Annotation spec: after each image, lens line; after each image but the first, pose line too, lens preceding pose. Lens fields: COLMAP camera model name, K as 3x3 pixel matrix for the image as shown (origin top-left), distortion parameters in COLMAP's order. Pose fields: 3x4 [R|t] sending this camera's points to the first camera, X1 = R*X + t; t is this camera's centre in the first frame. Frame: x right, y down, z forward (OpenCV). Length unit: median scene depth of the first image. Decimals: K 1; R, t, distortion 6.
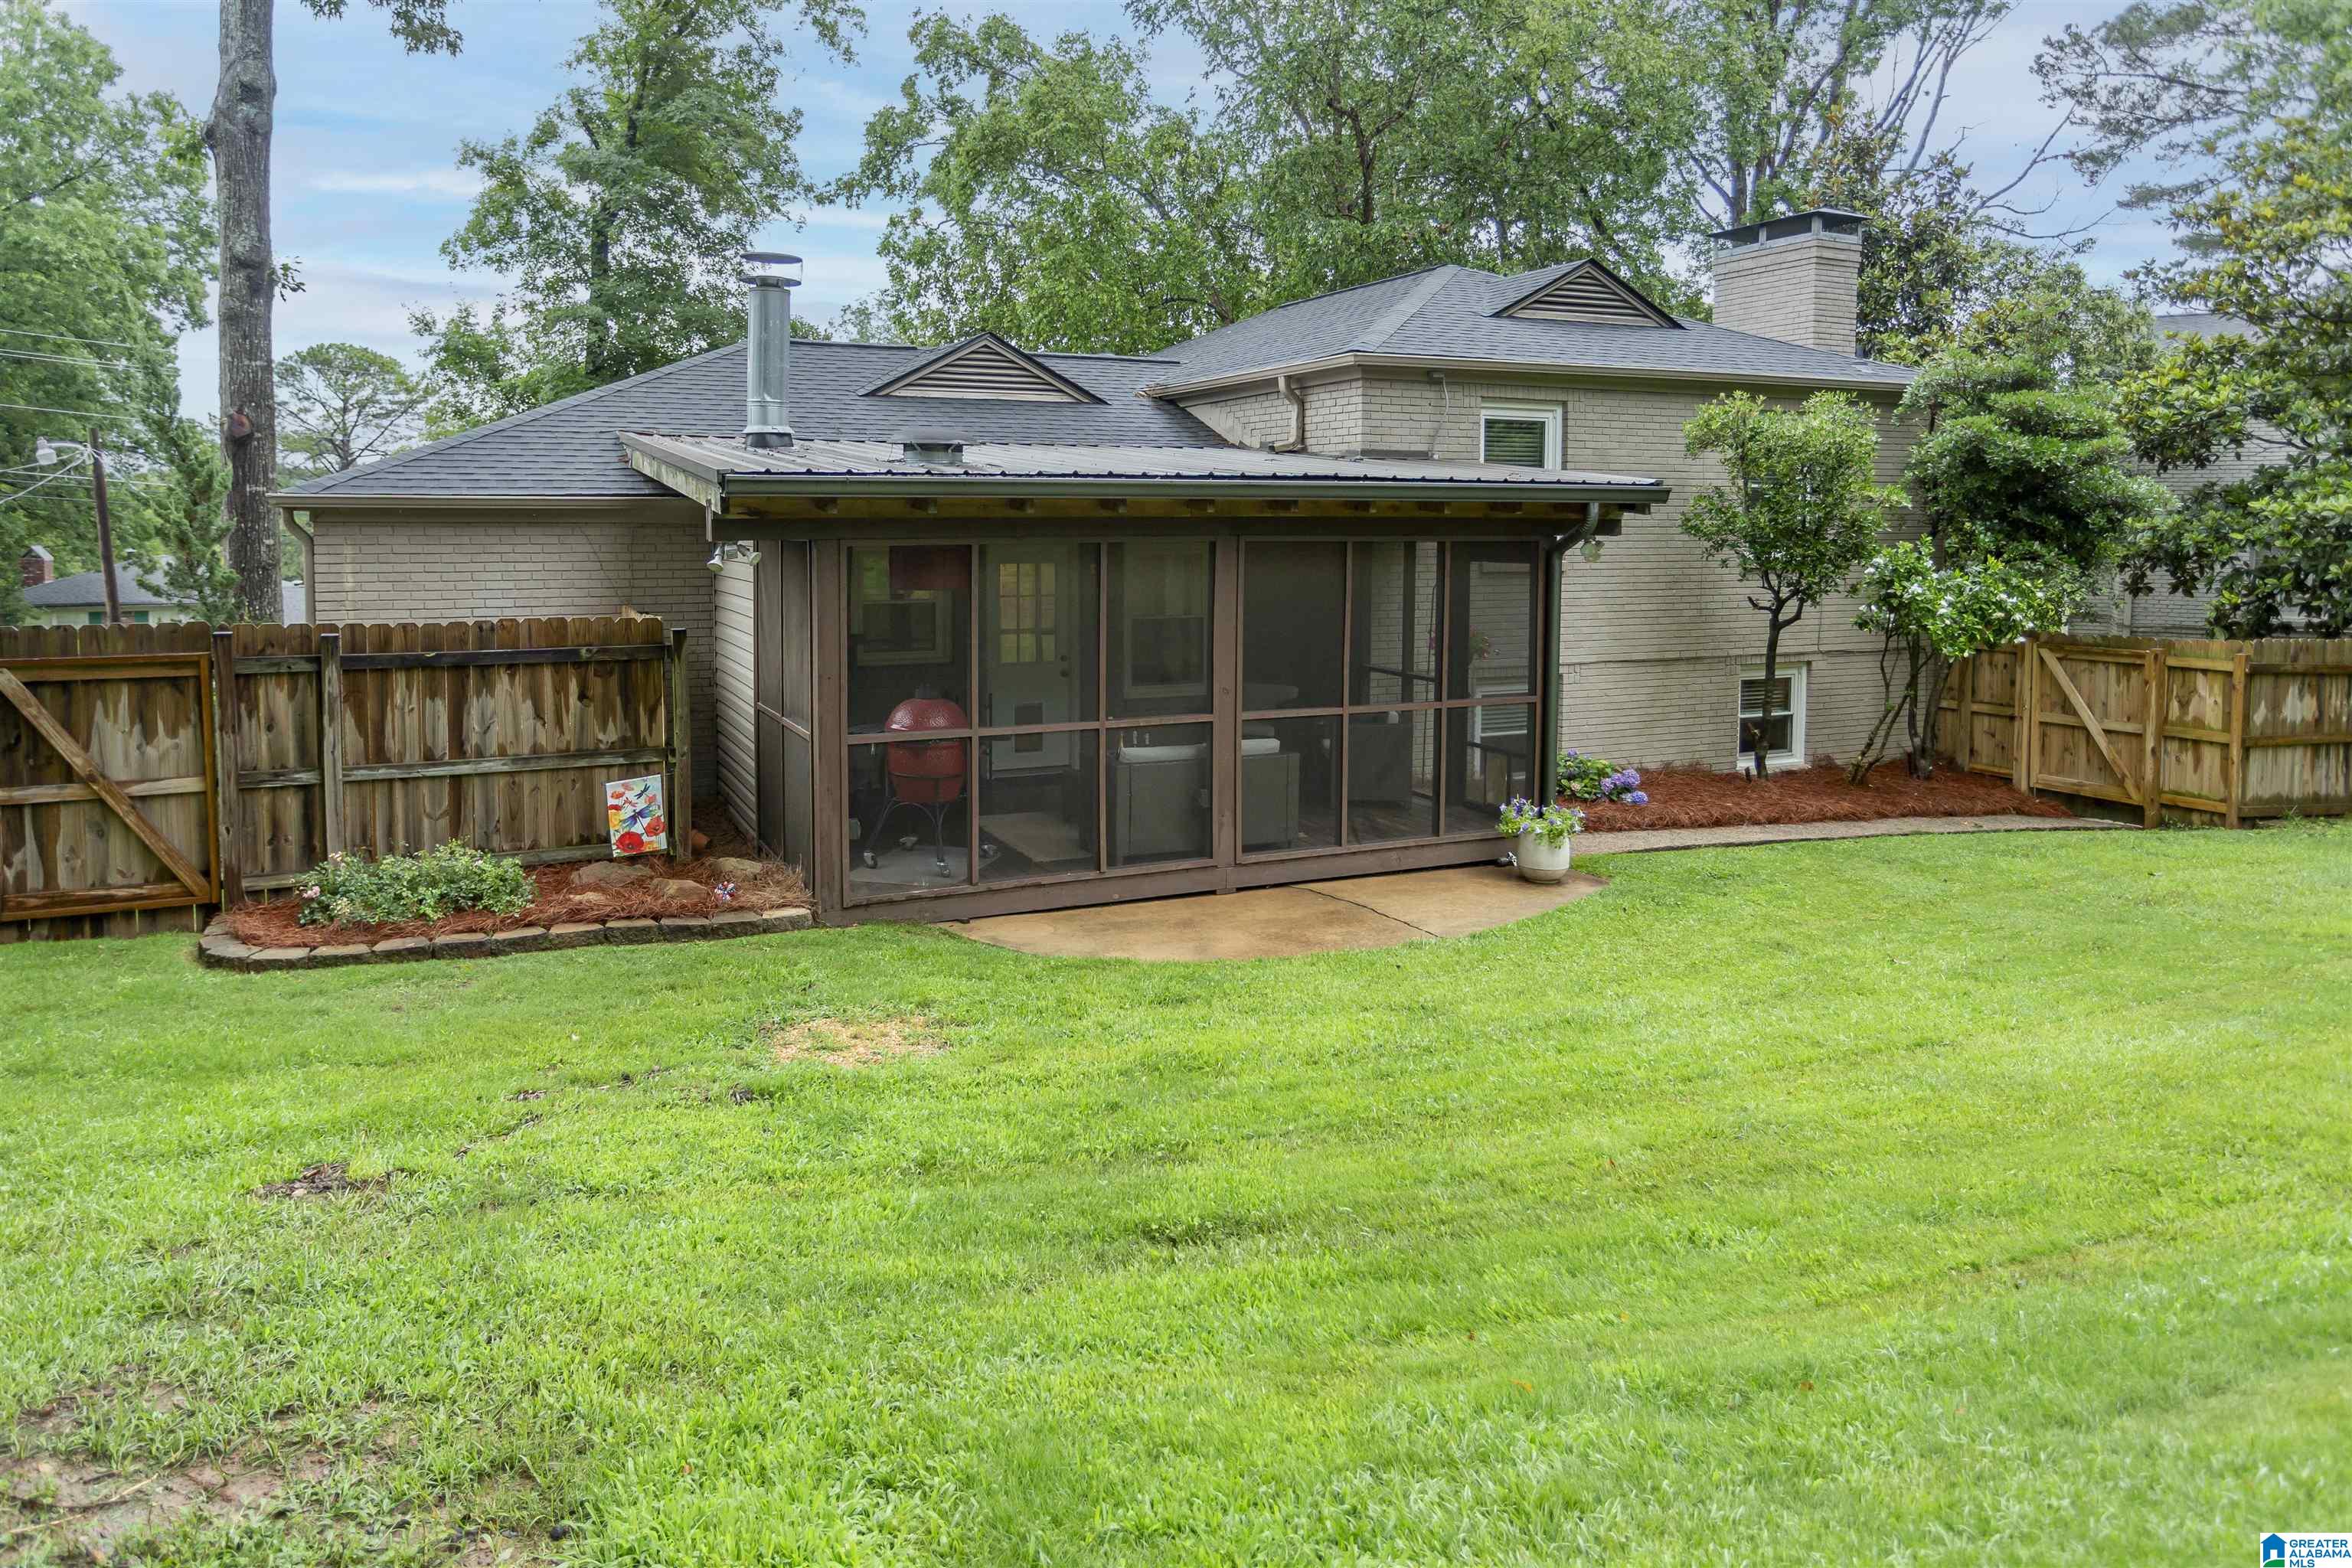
lens RADIAL K [[1486.7, 0, 1079.7], [0, 1486.7, 604.5], [0, 0, 1]] dist [-0.004873, 0.001343]
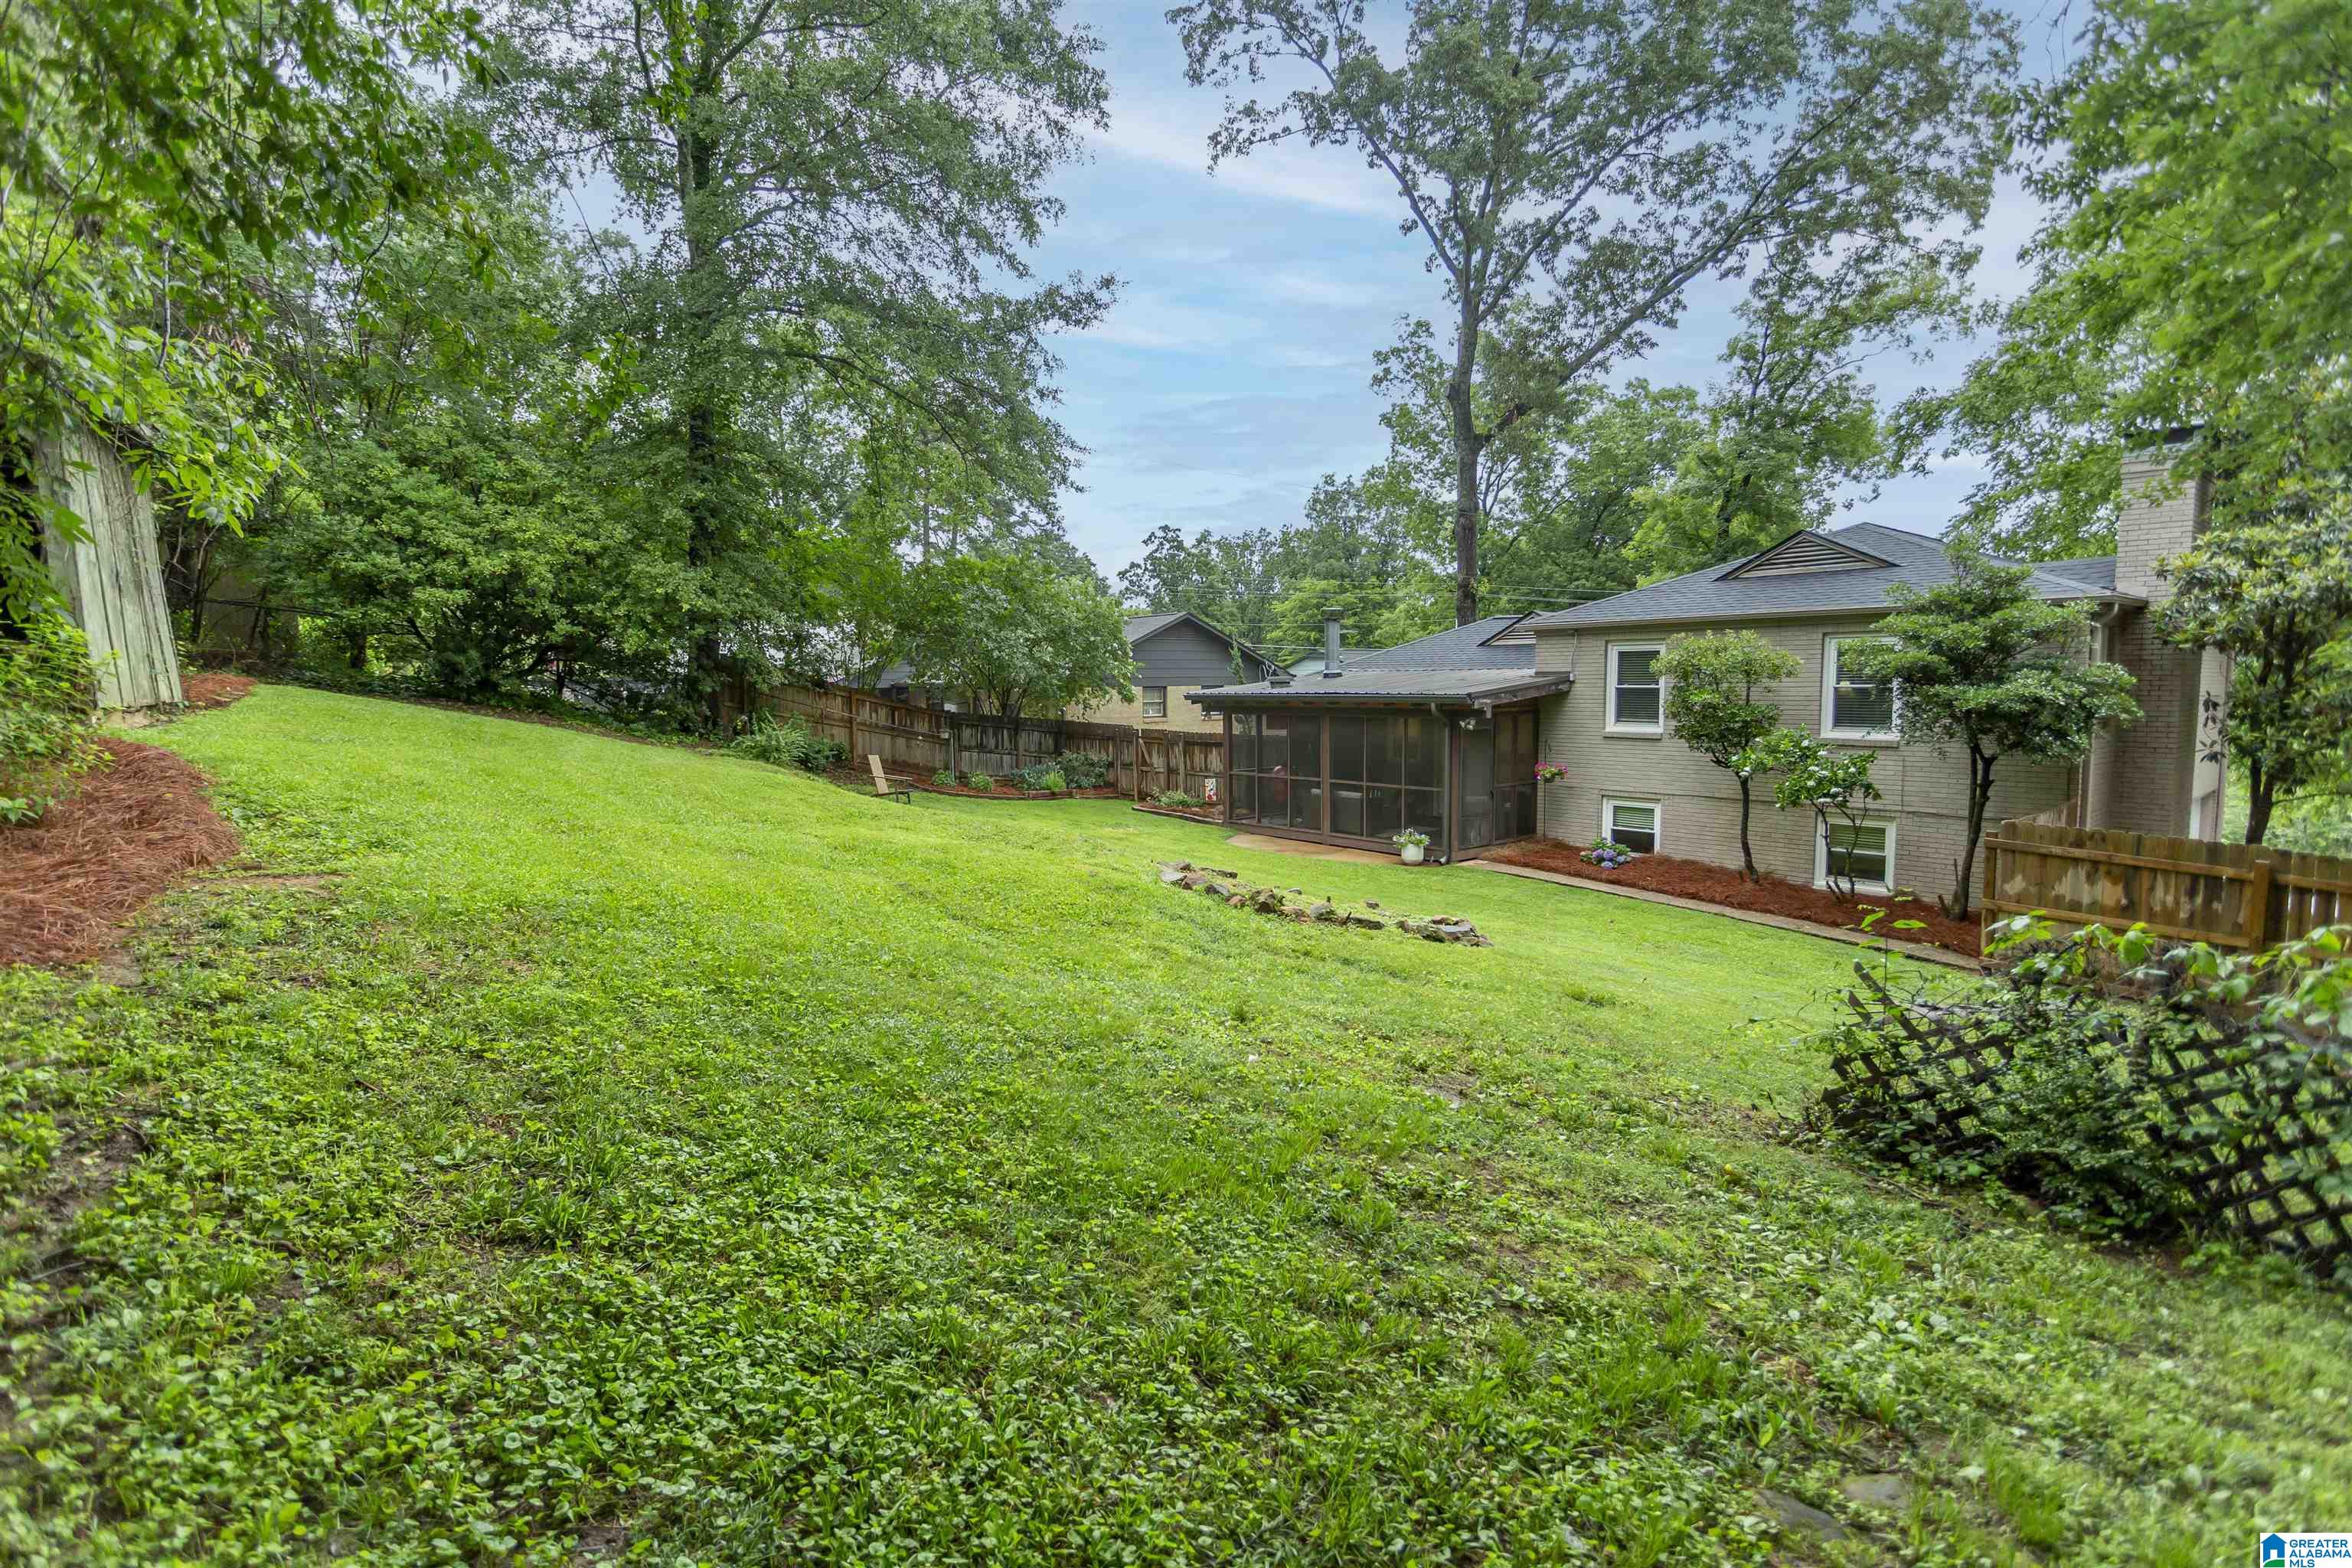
lens RADIAL K [[1122.9, 0, 1163.1], [0, 1122.9, 774.9], [0, 0, 1]] dist [0.006137, 0.000298]
pose [[0.275366, 0.075501, -0.958370, 1.483382], [-0.046323, 0.996795, 0.065218, -0.040725], [0.960223, 0.026435, 0.277981, 0.105280]]
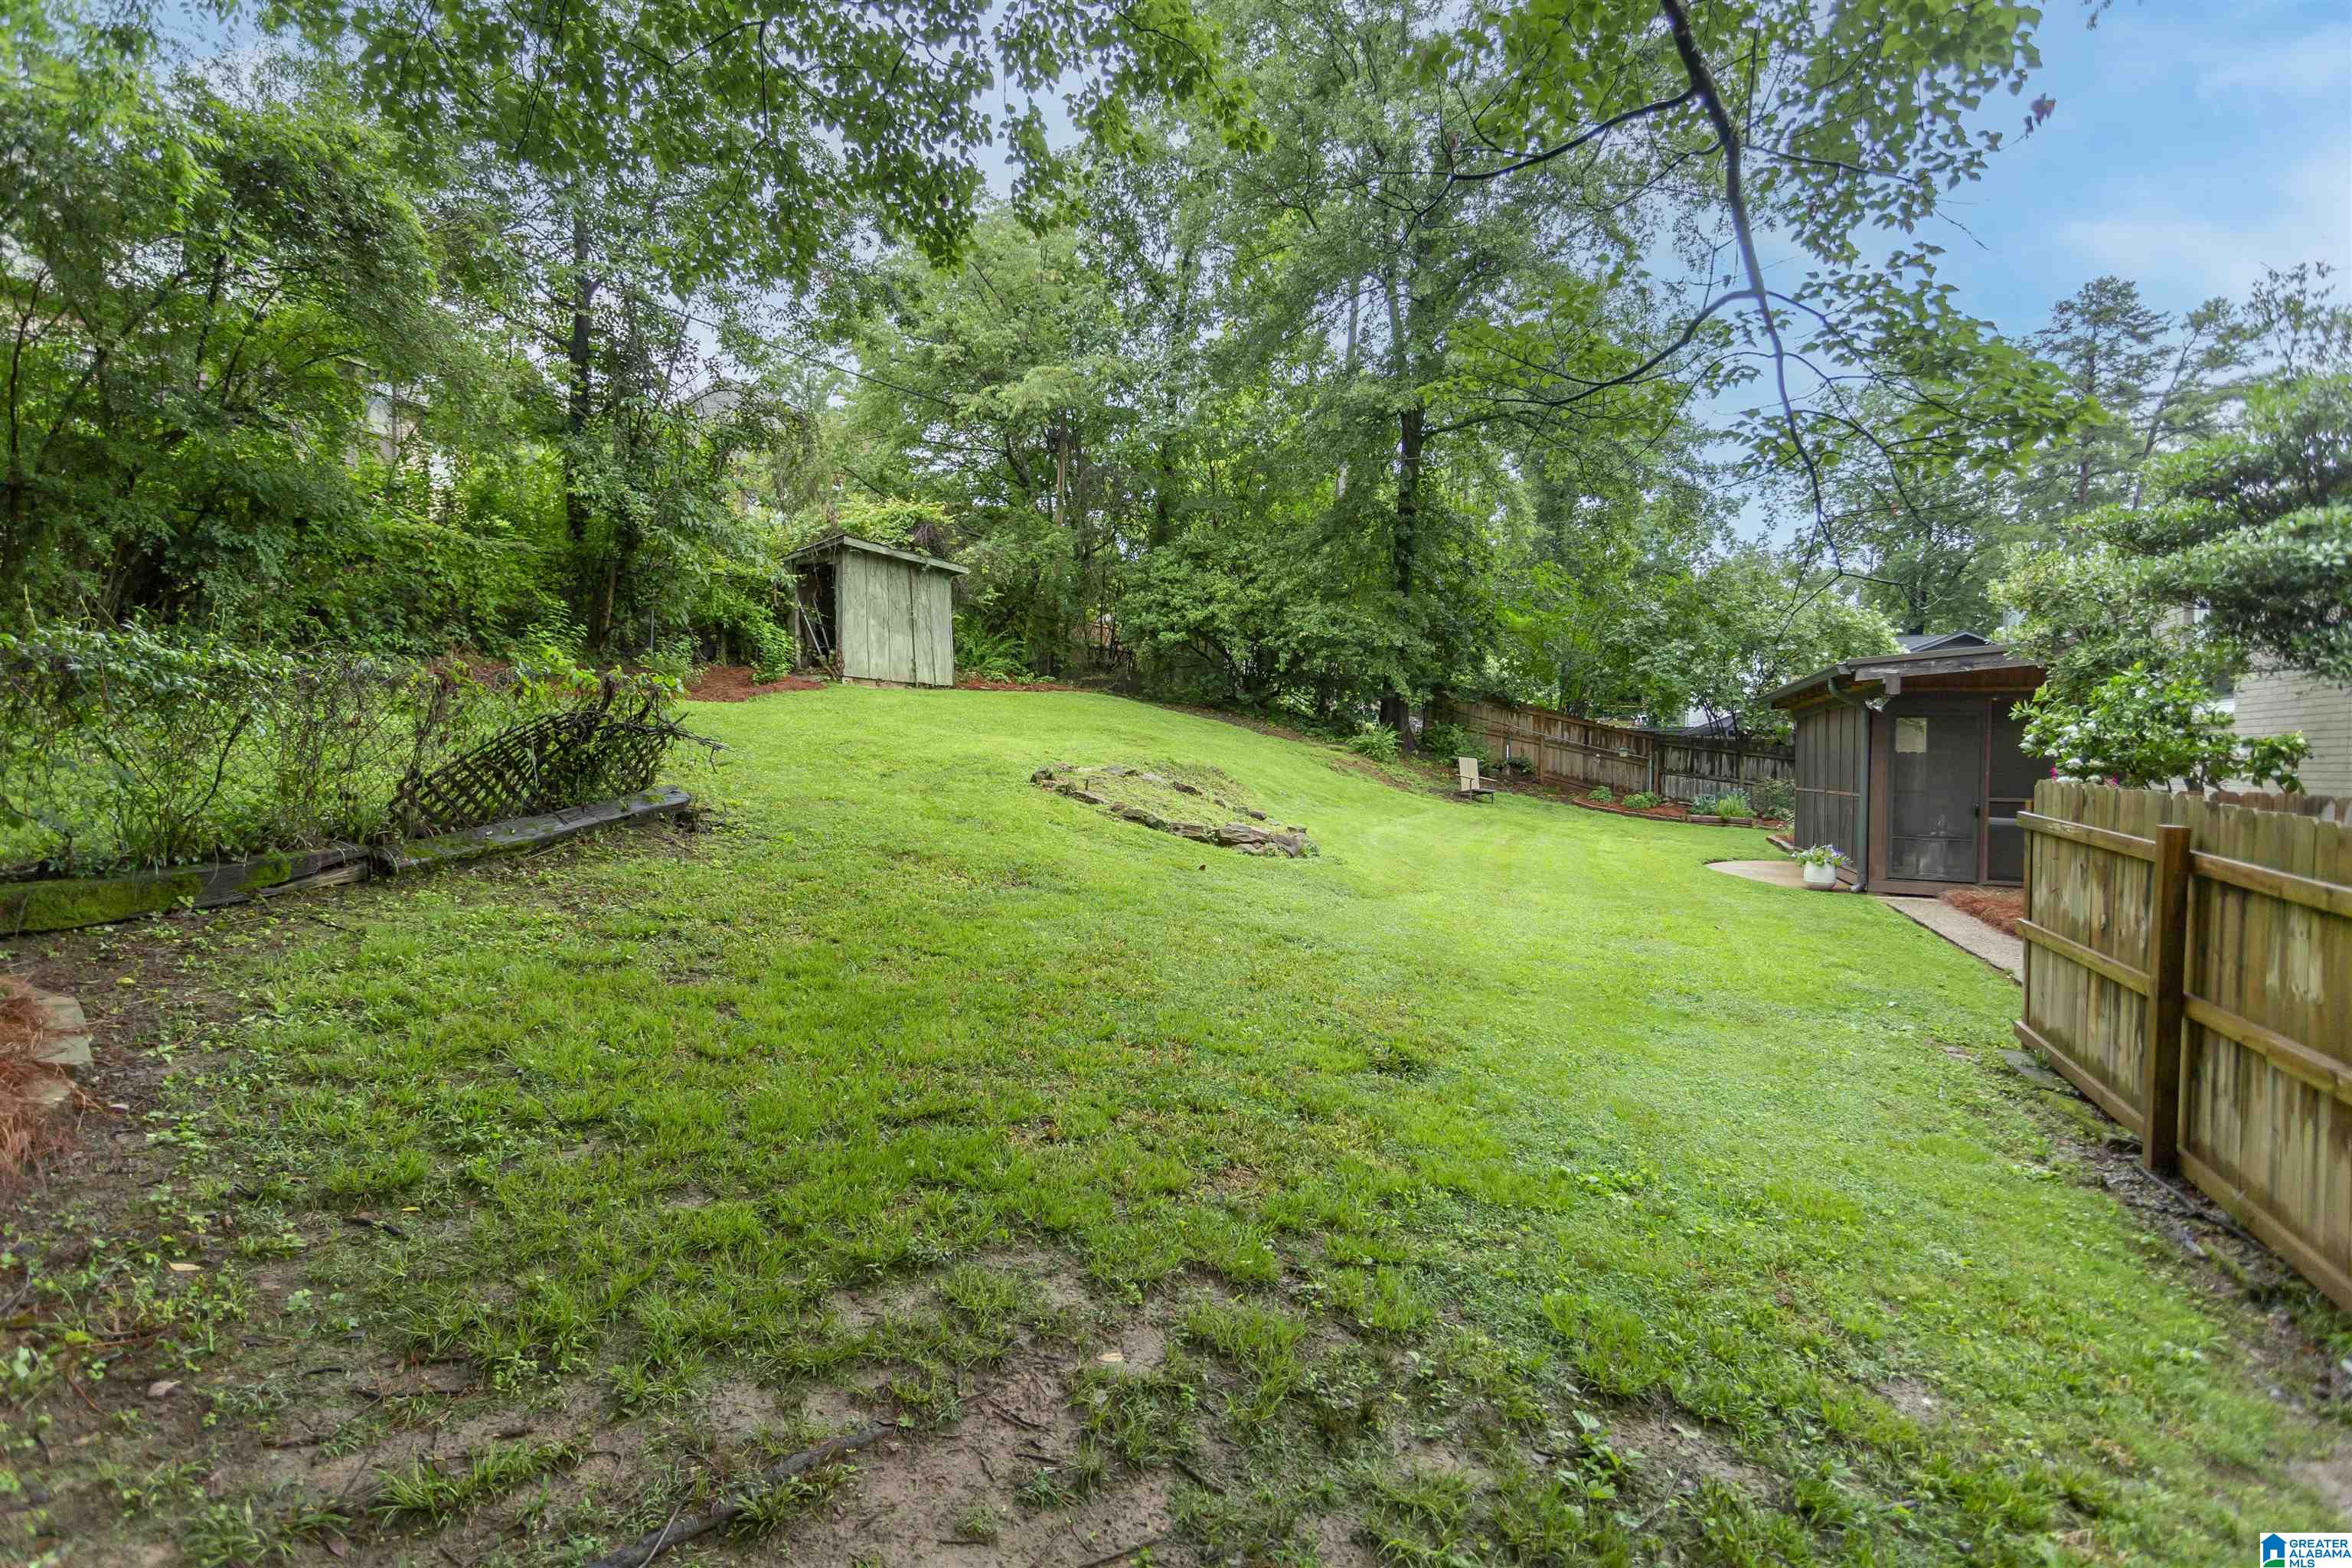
lens RADIAL K [[1122.9, 0, 1163.1], [0, 1122.9, 774.9], [0, 0, 1]] dist [0.006137, 0.000298]
pose [[-0.705766, -0.006608, -0.708414, 1.448498], [-0.062130, 0.996681, 0.052601, 0.018956], [0.705715, 0.081138, -0.703834, 1.090399]]
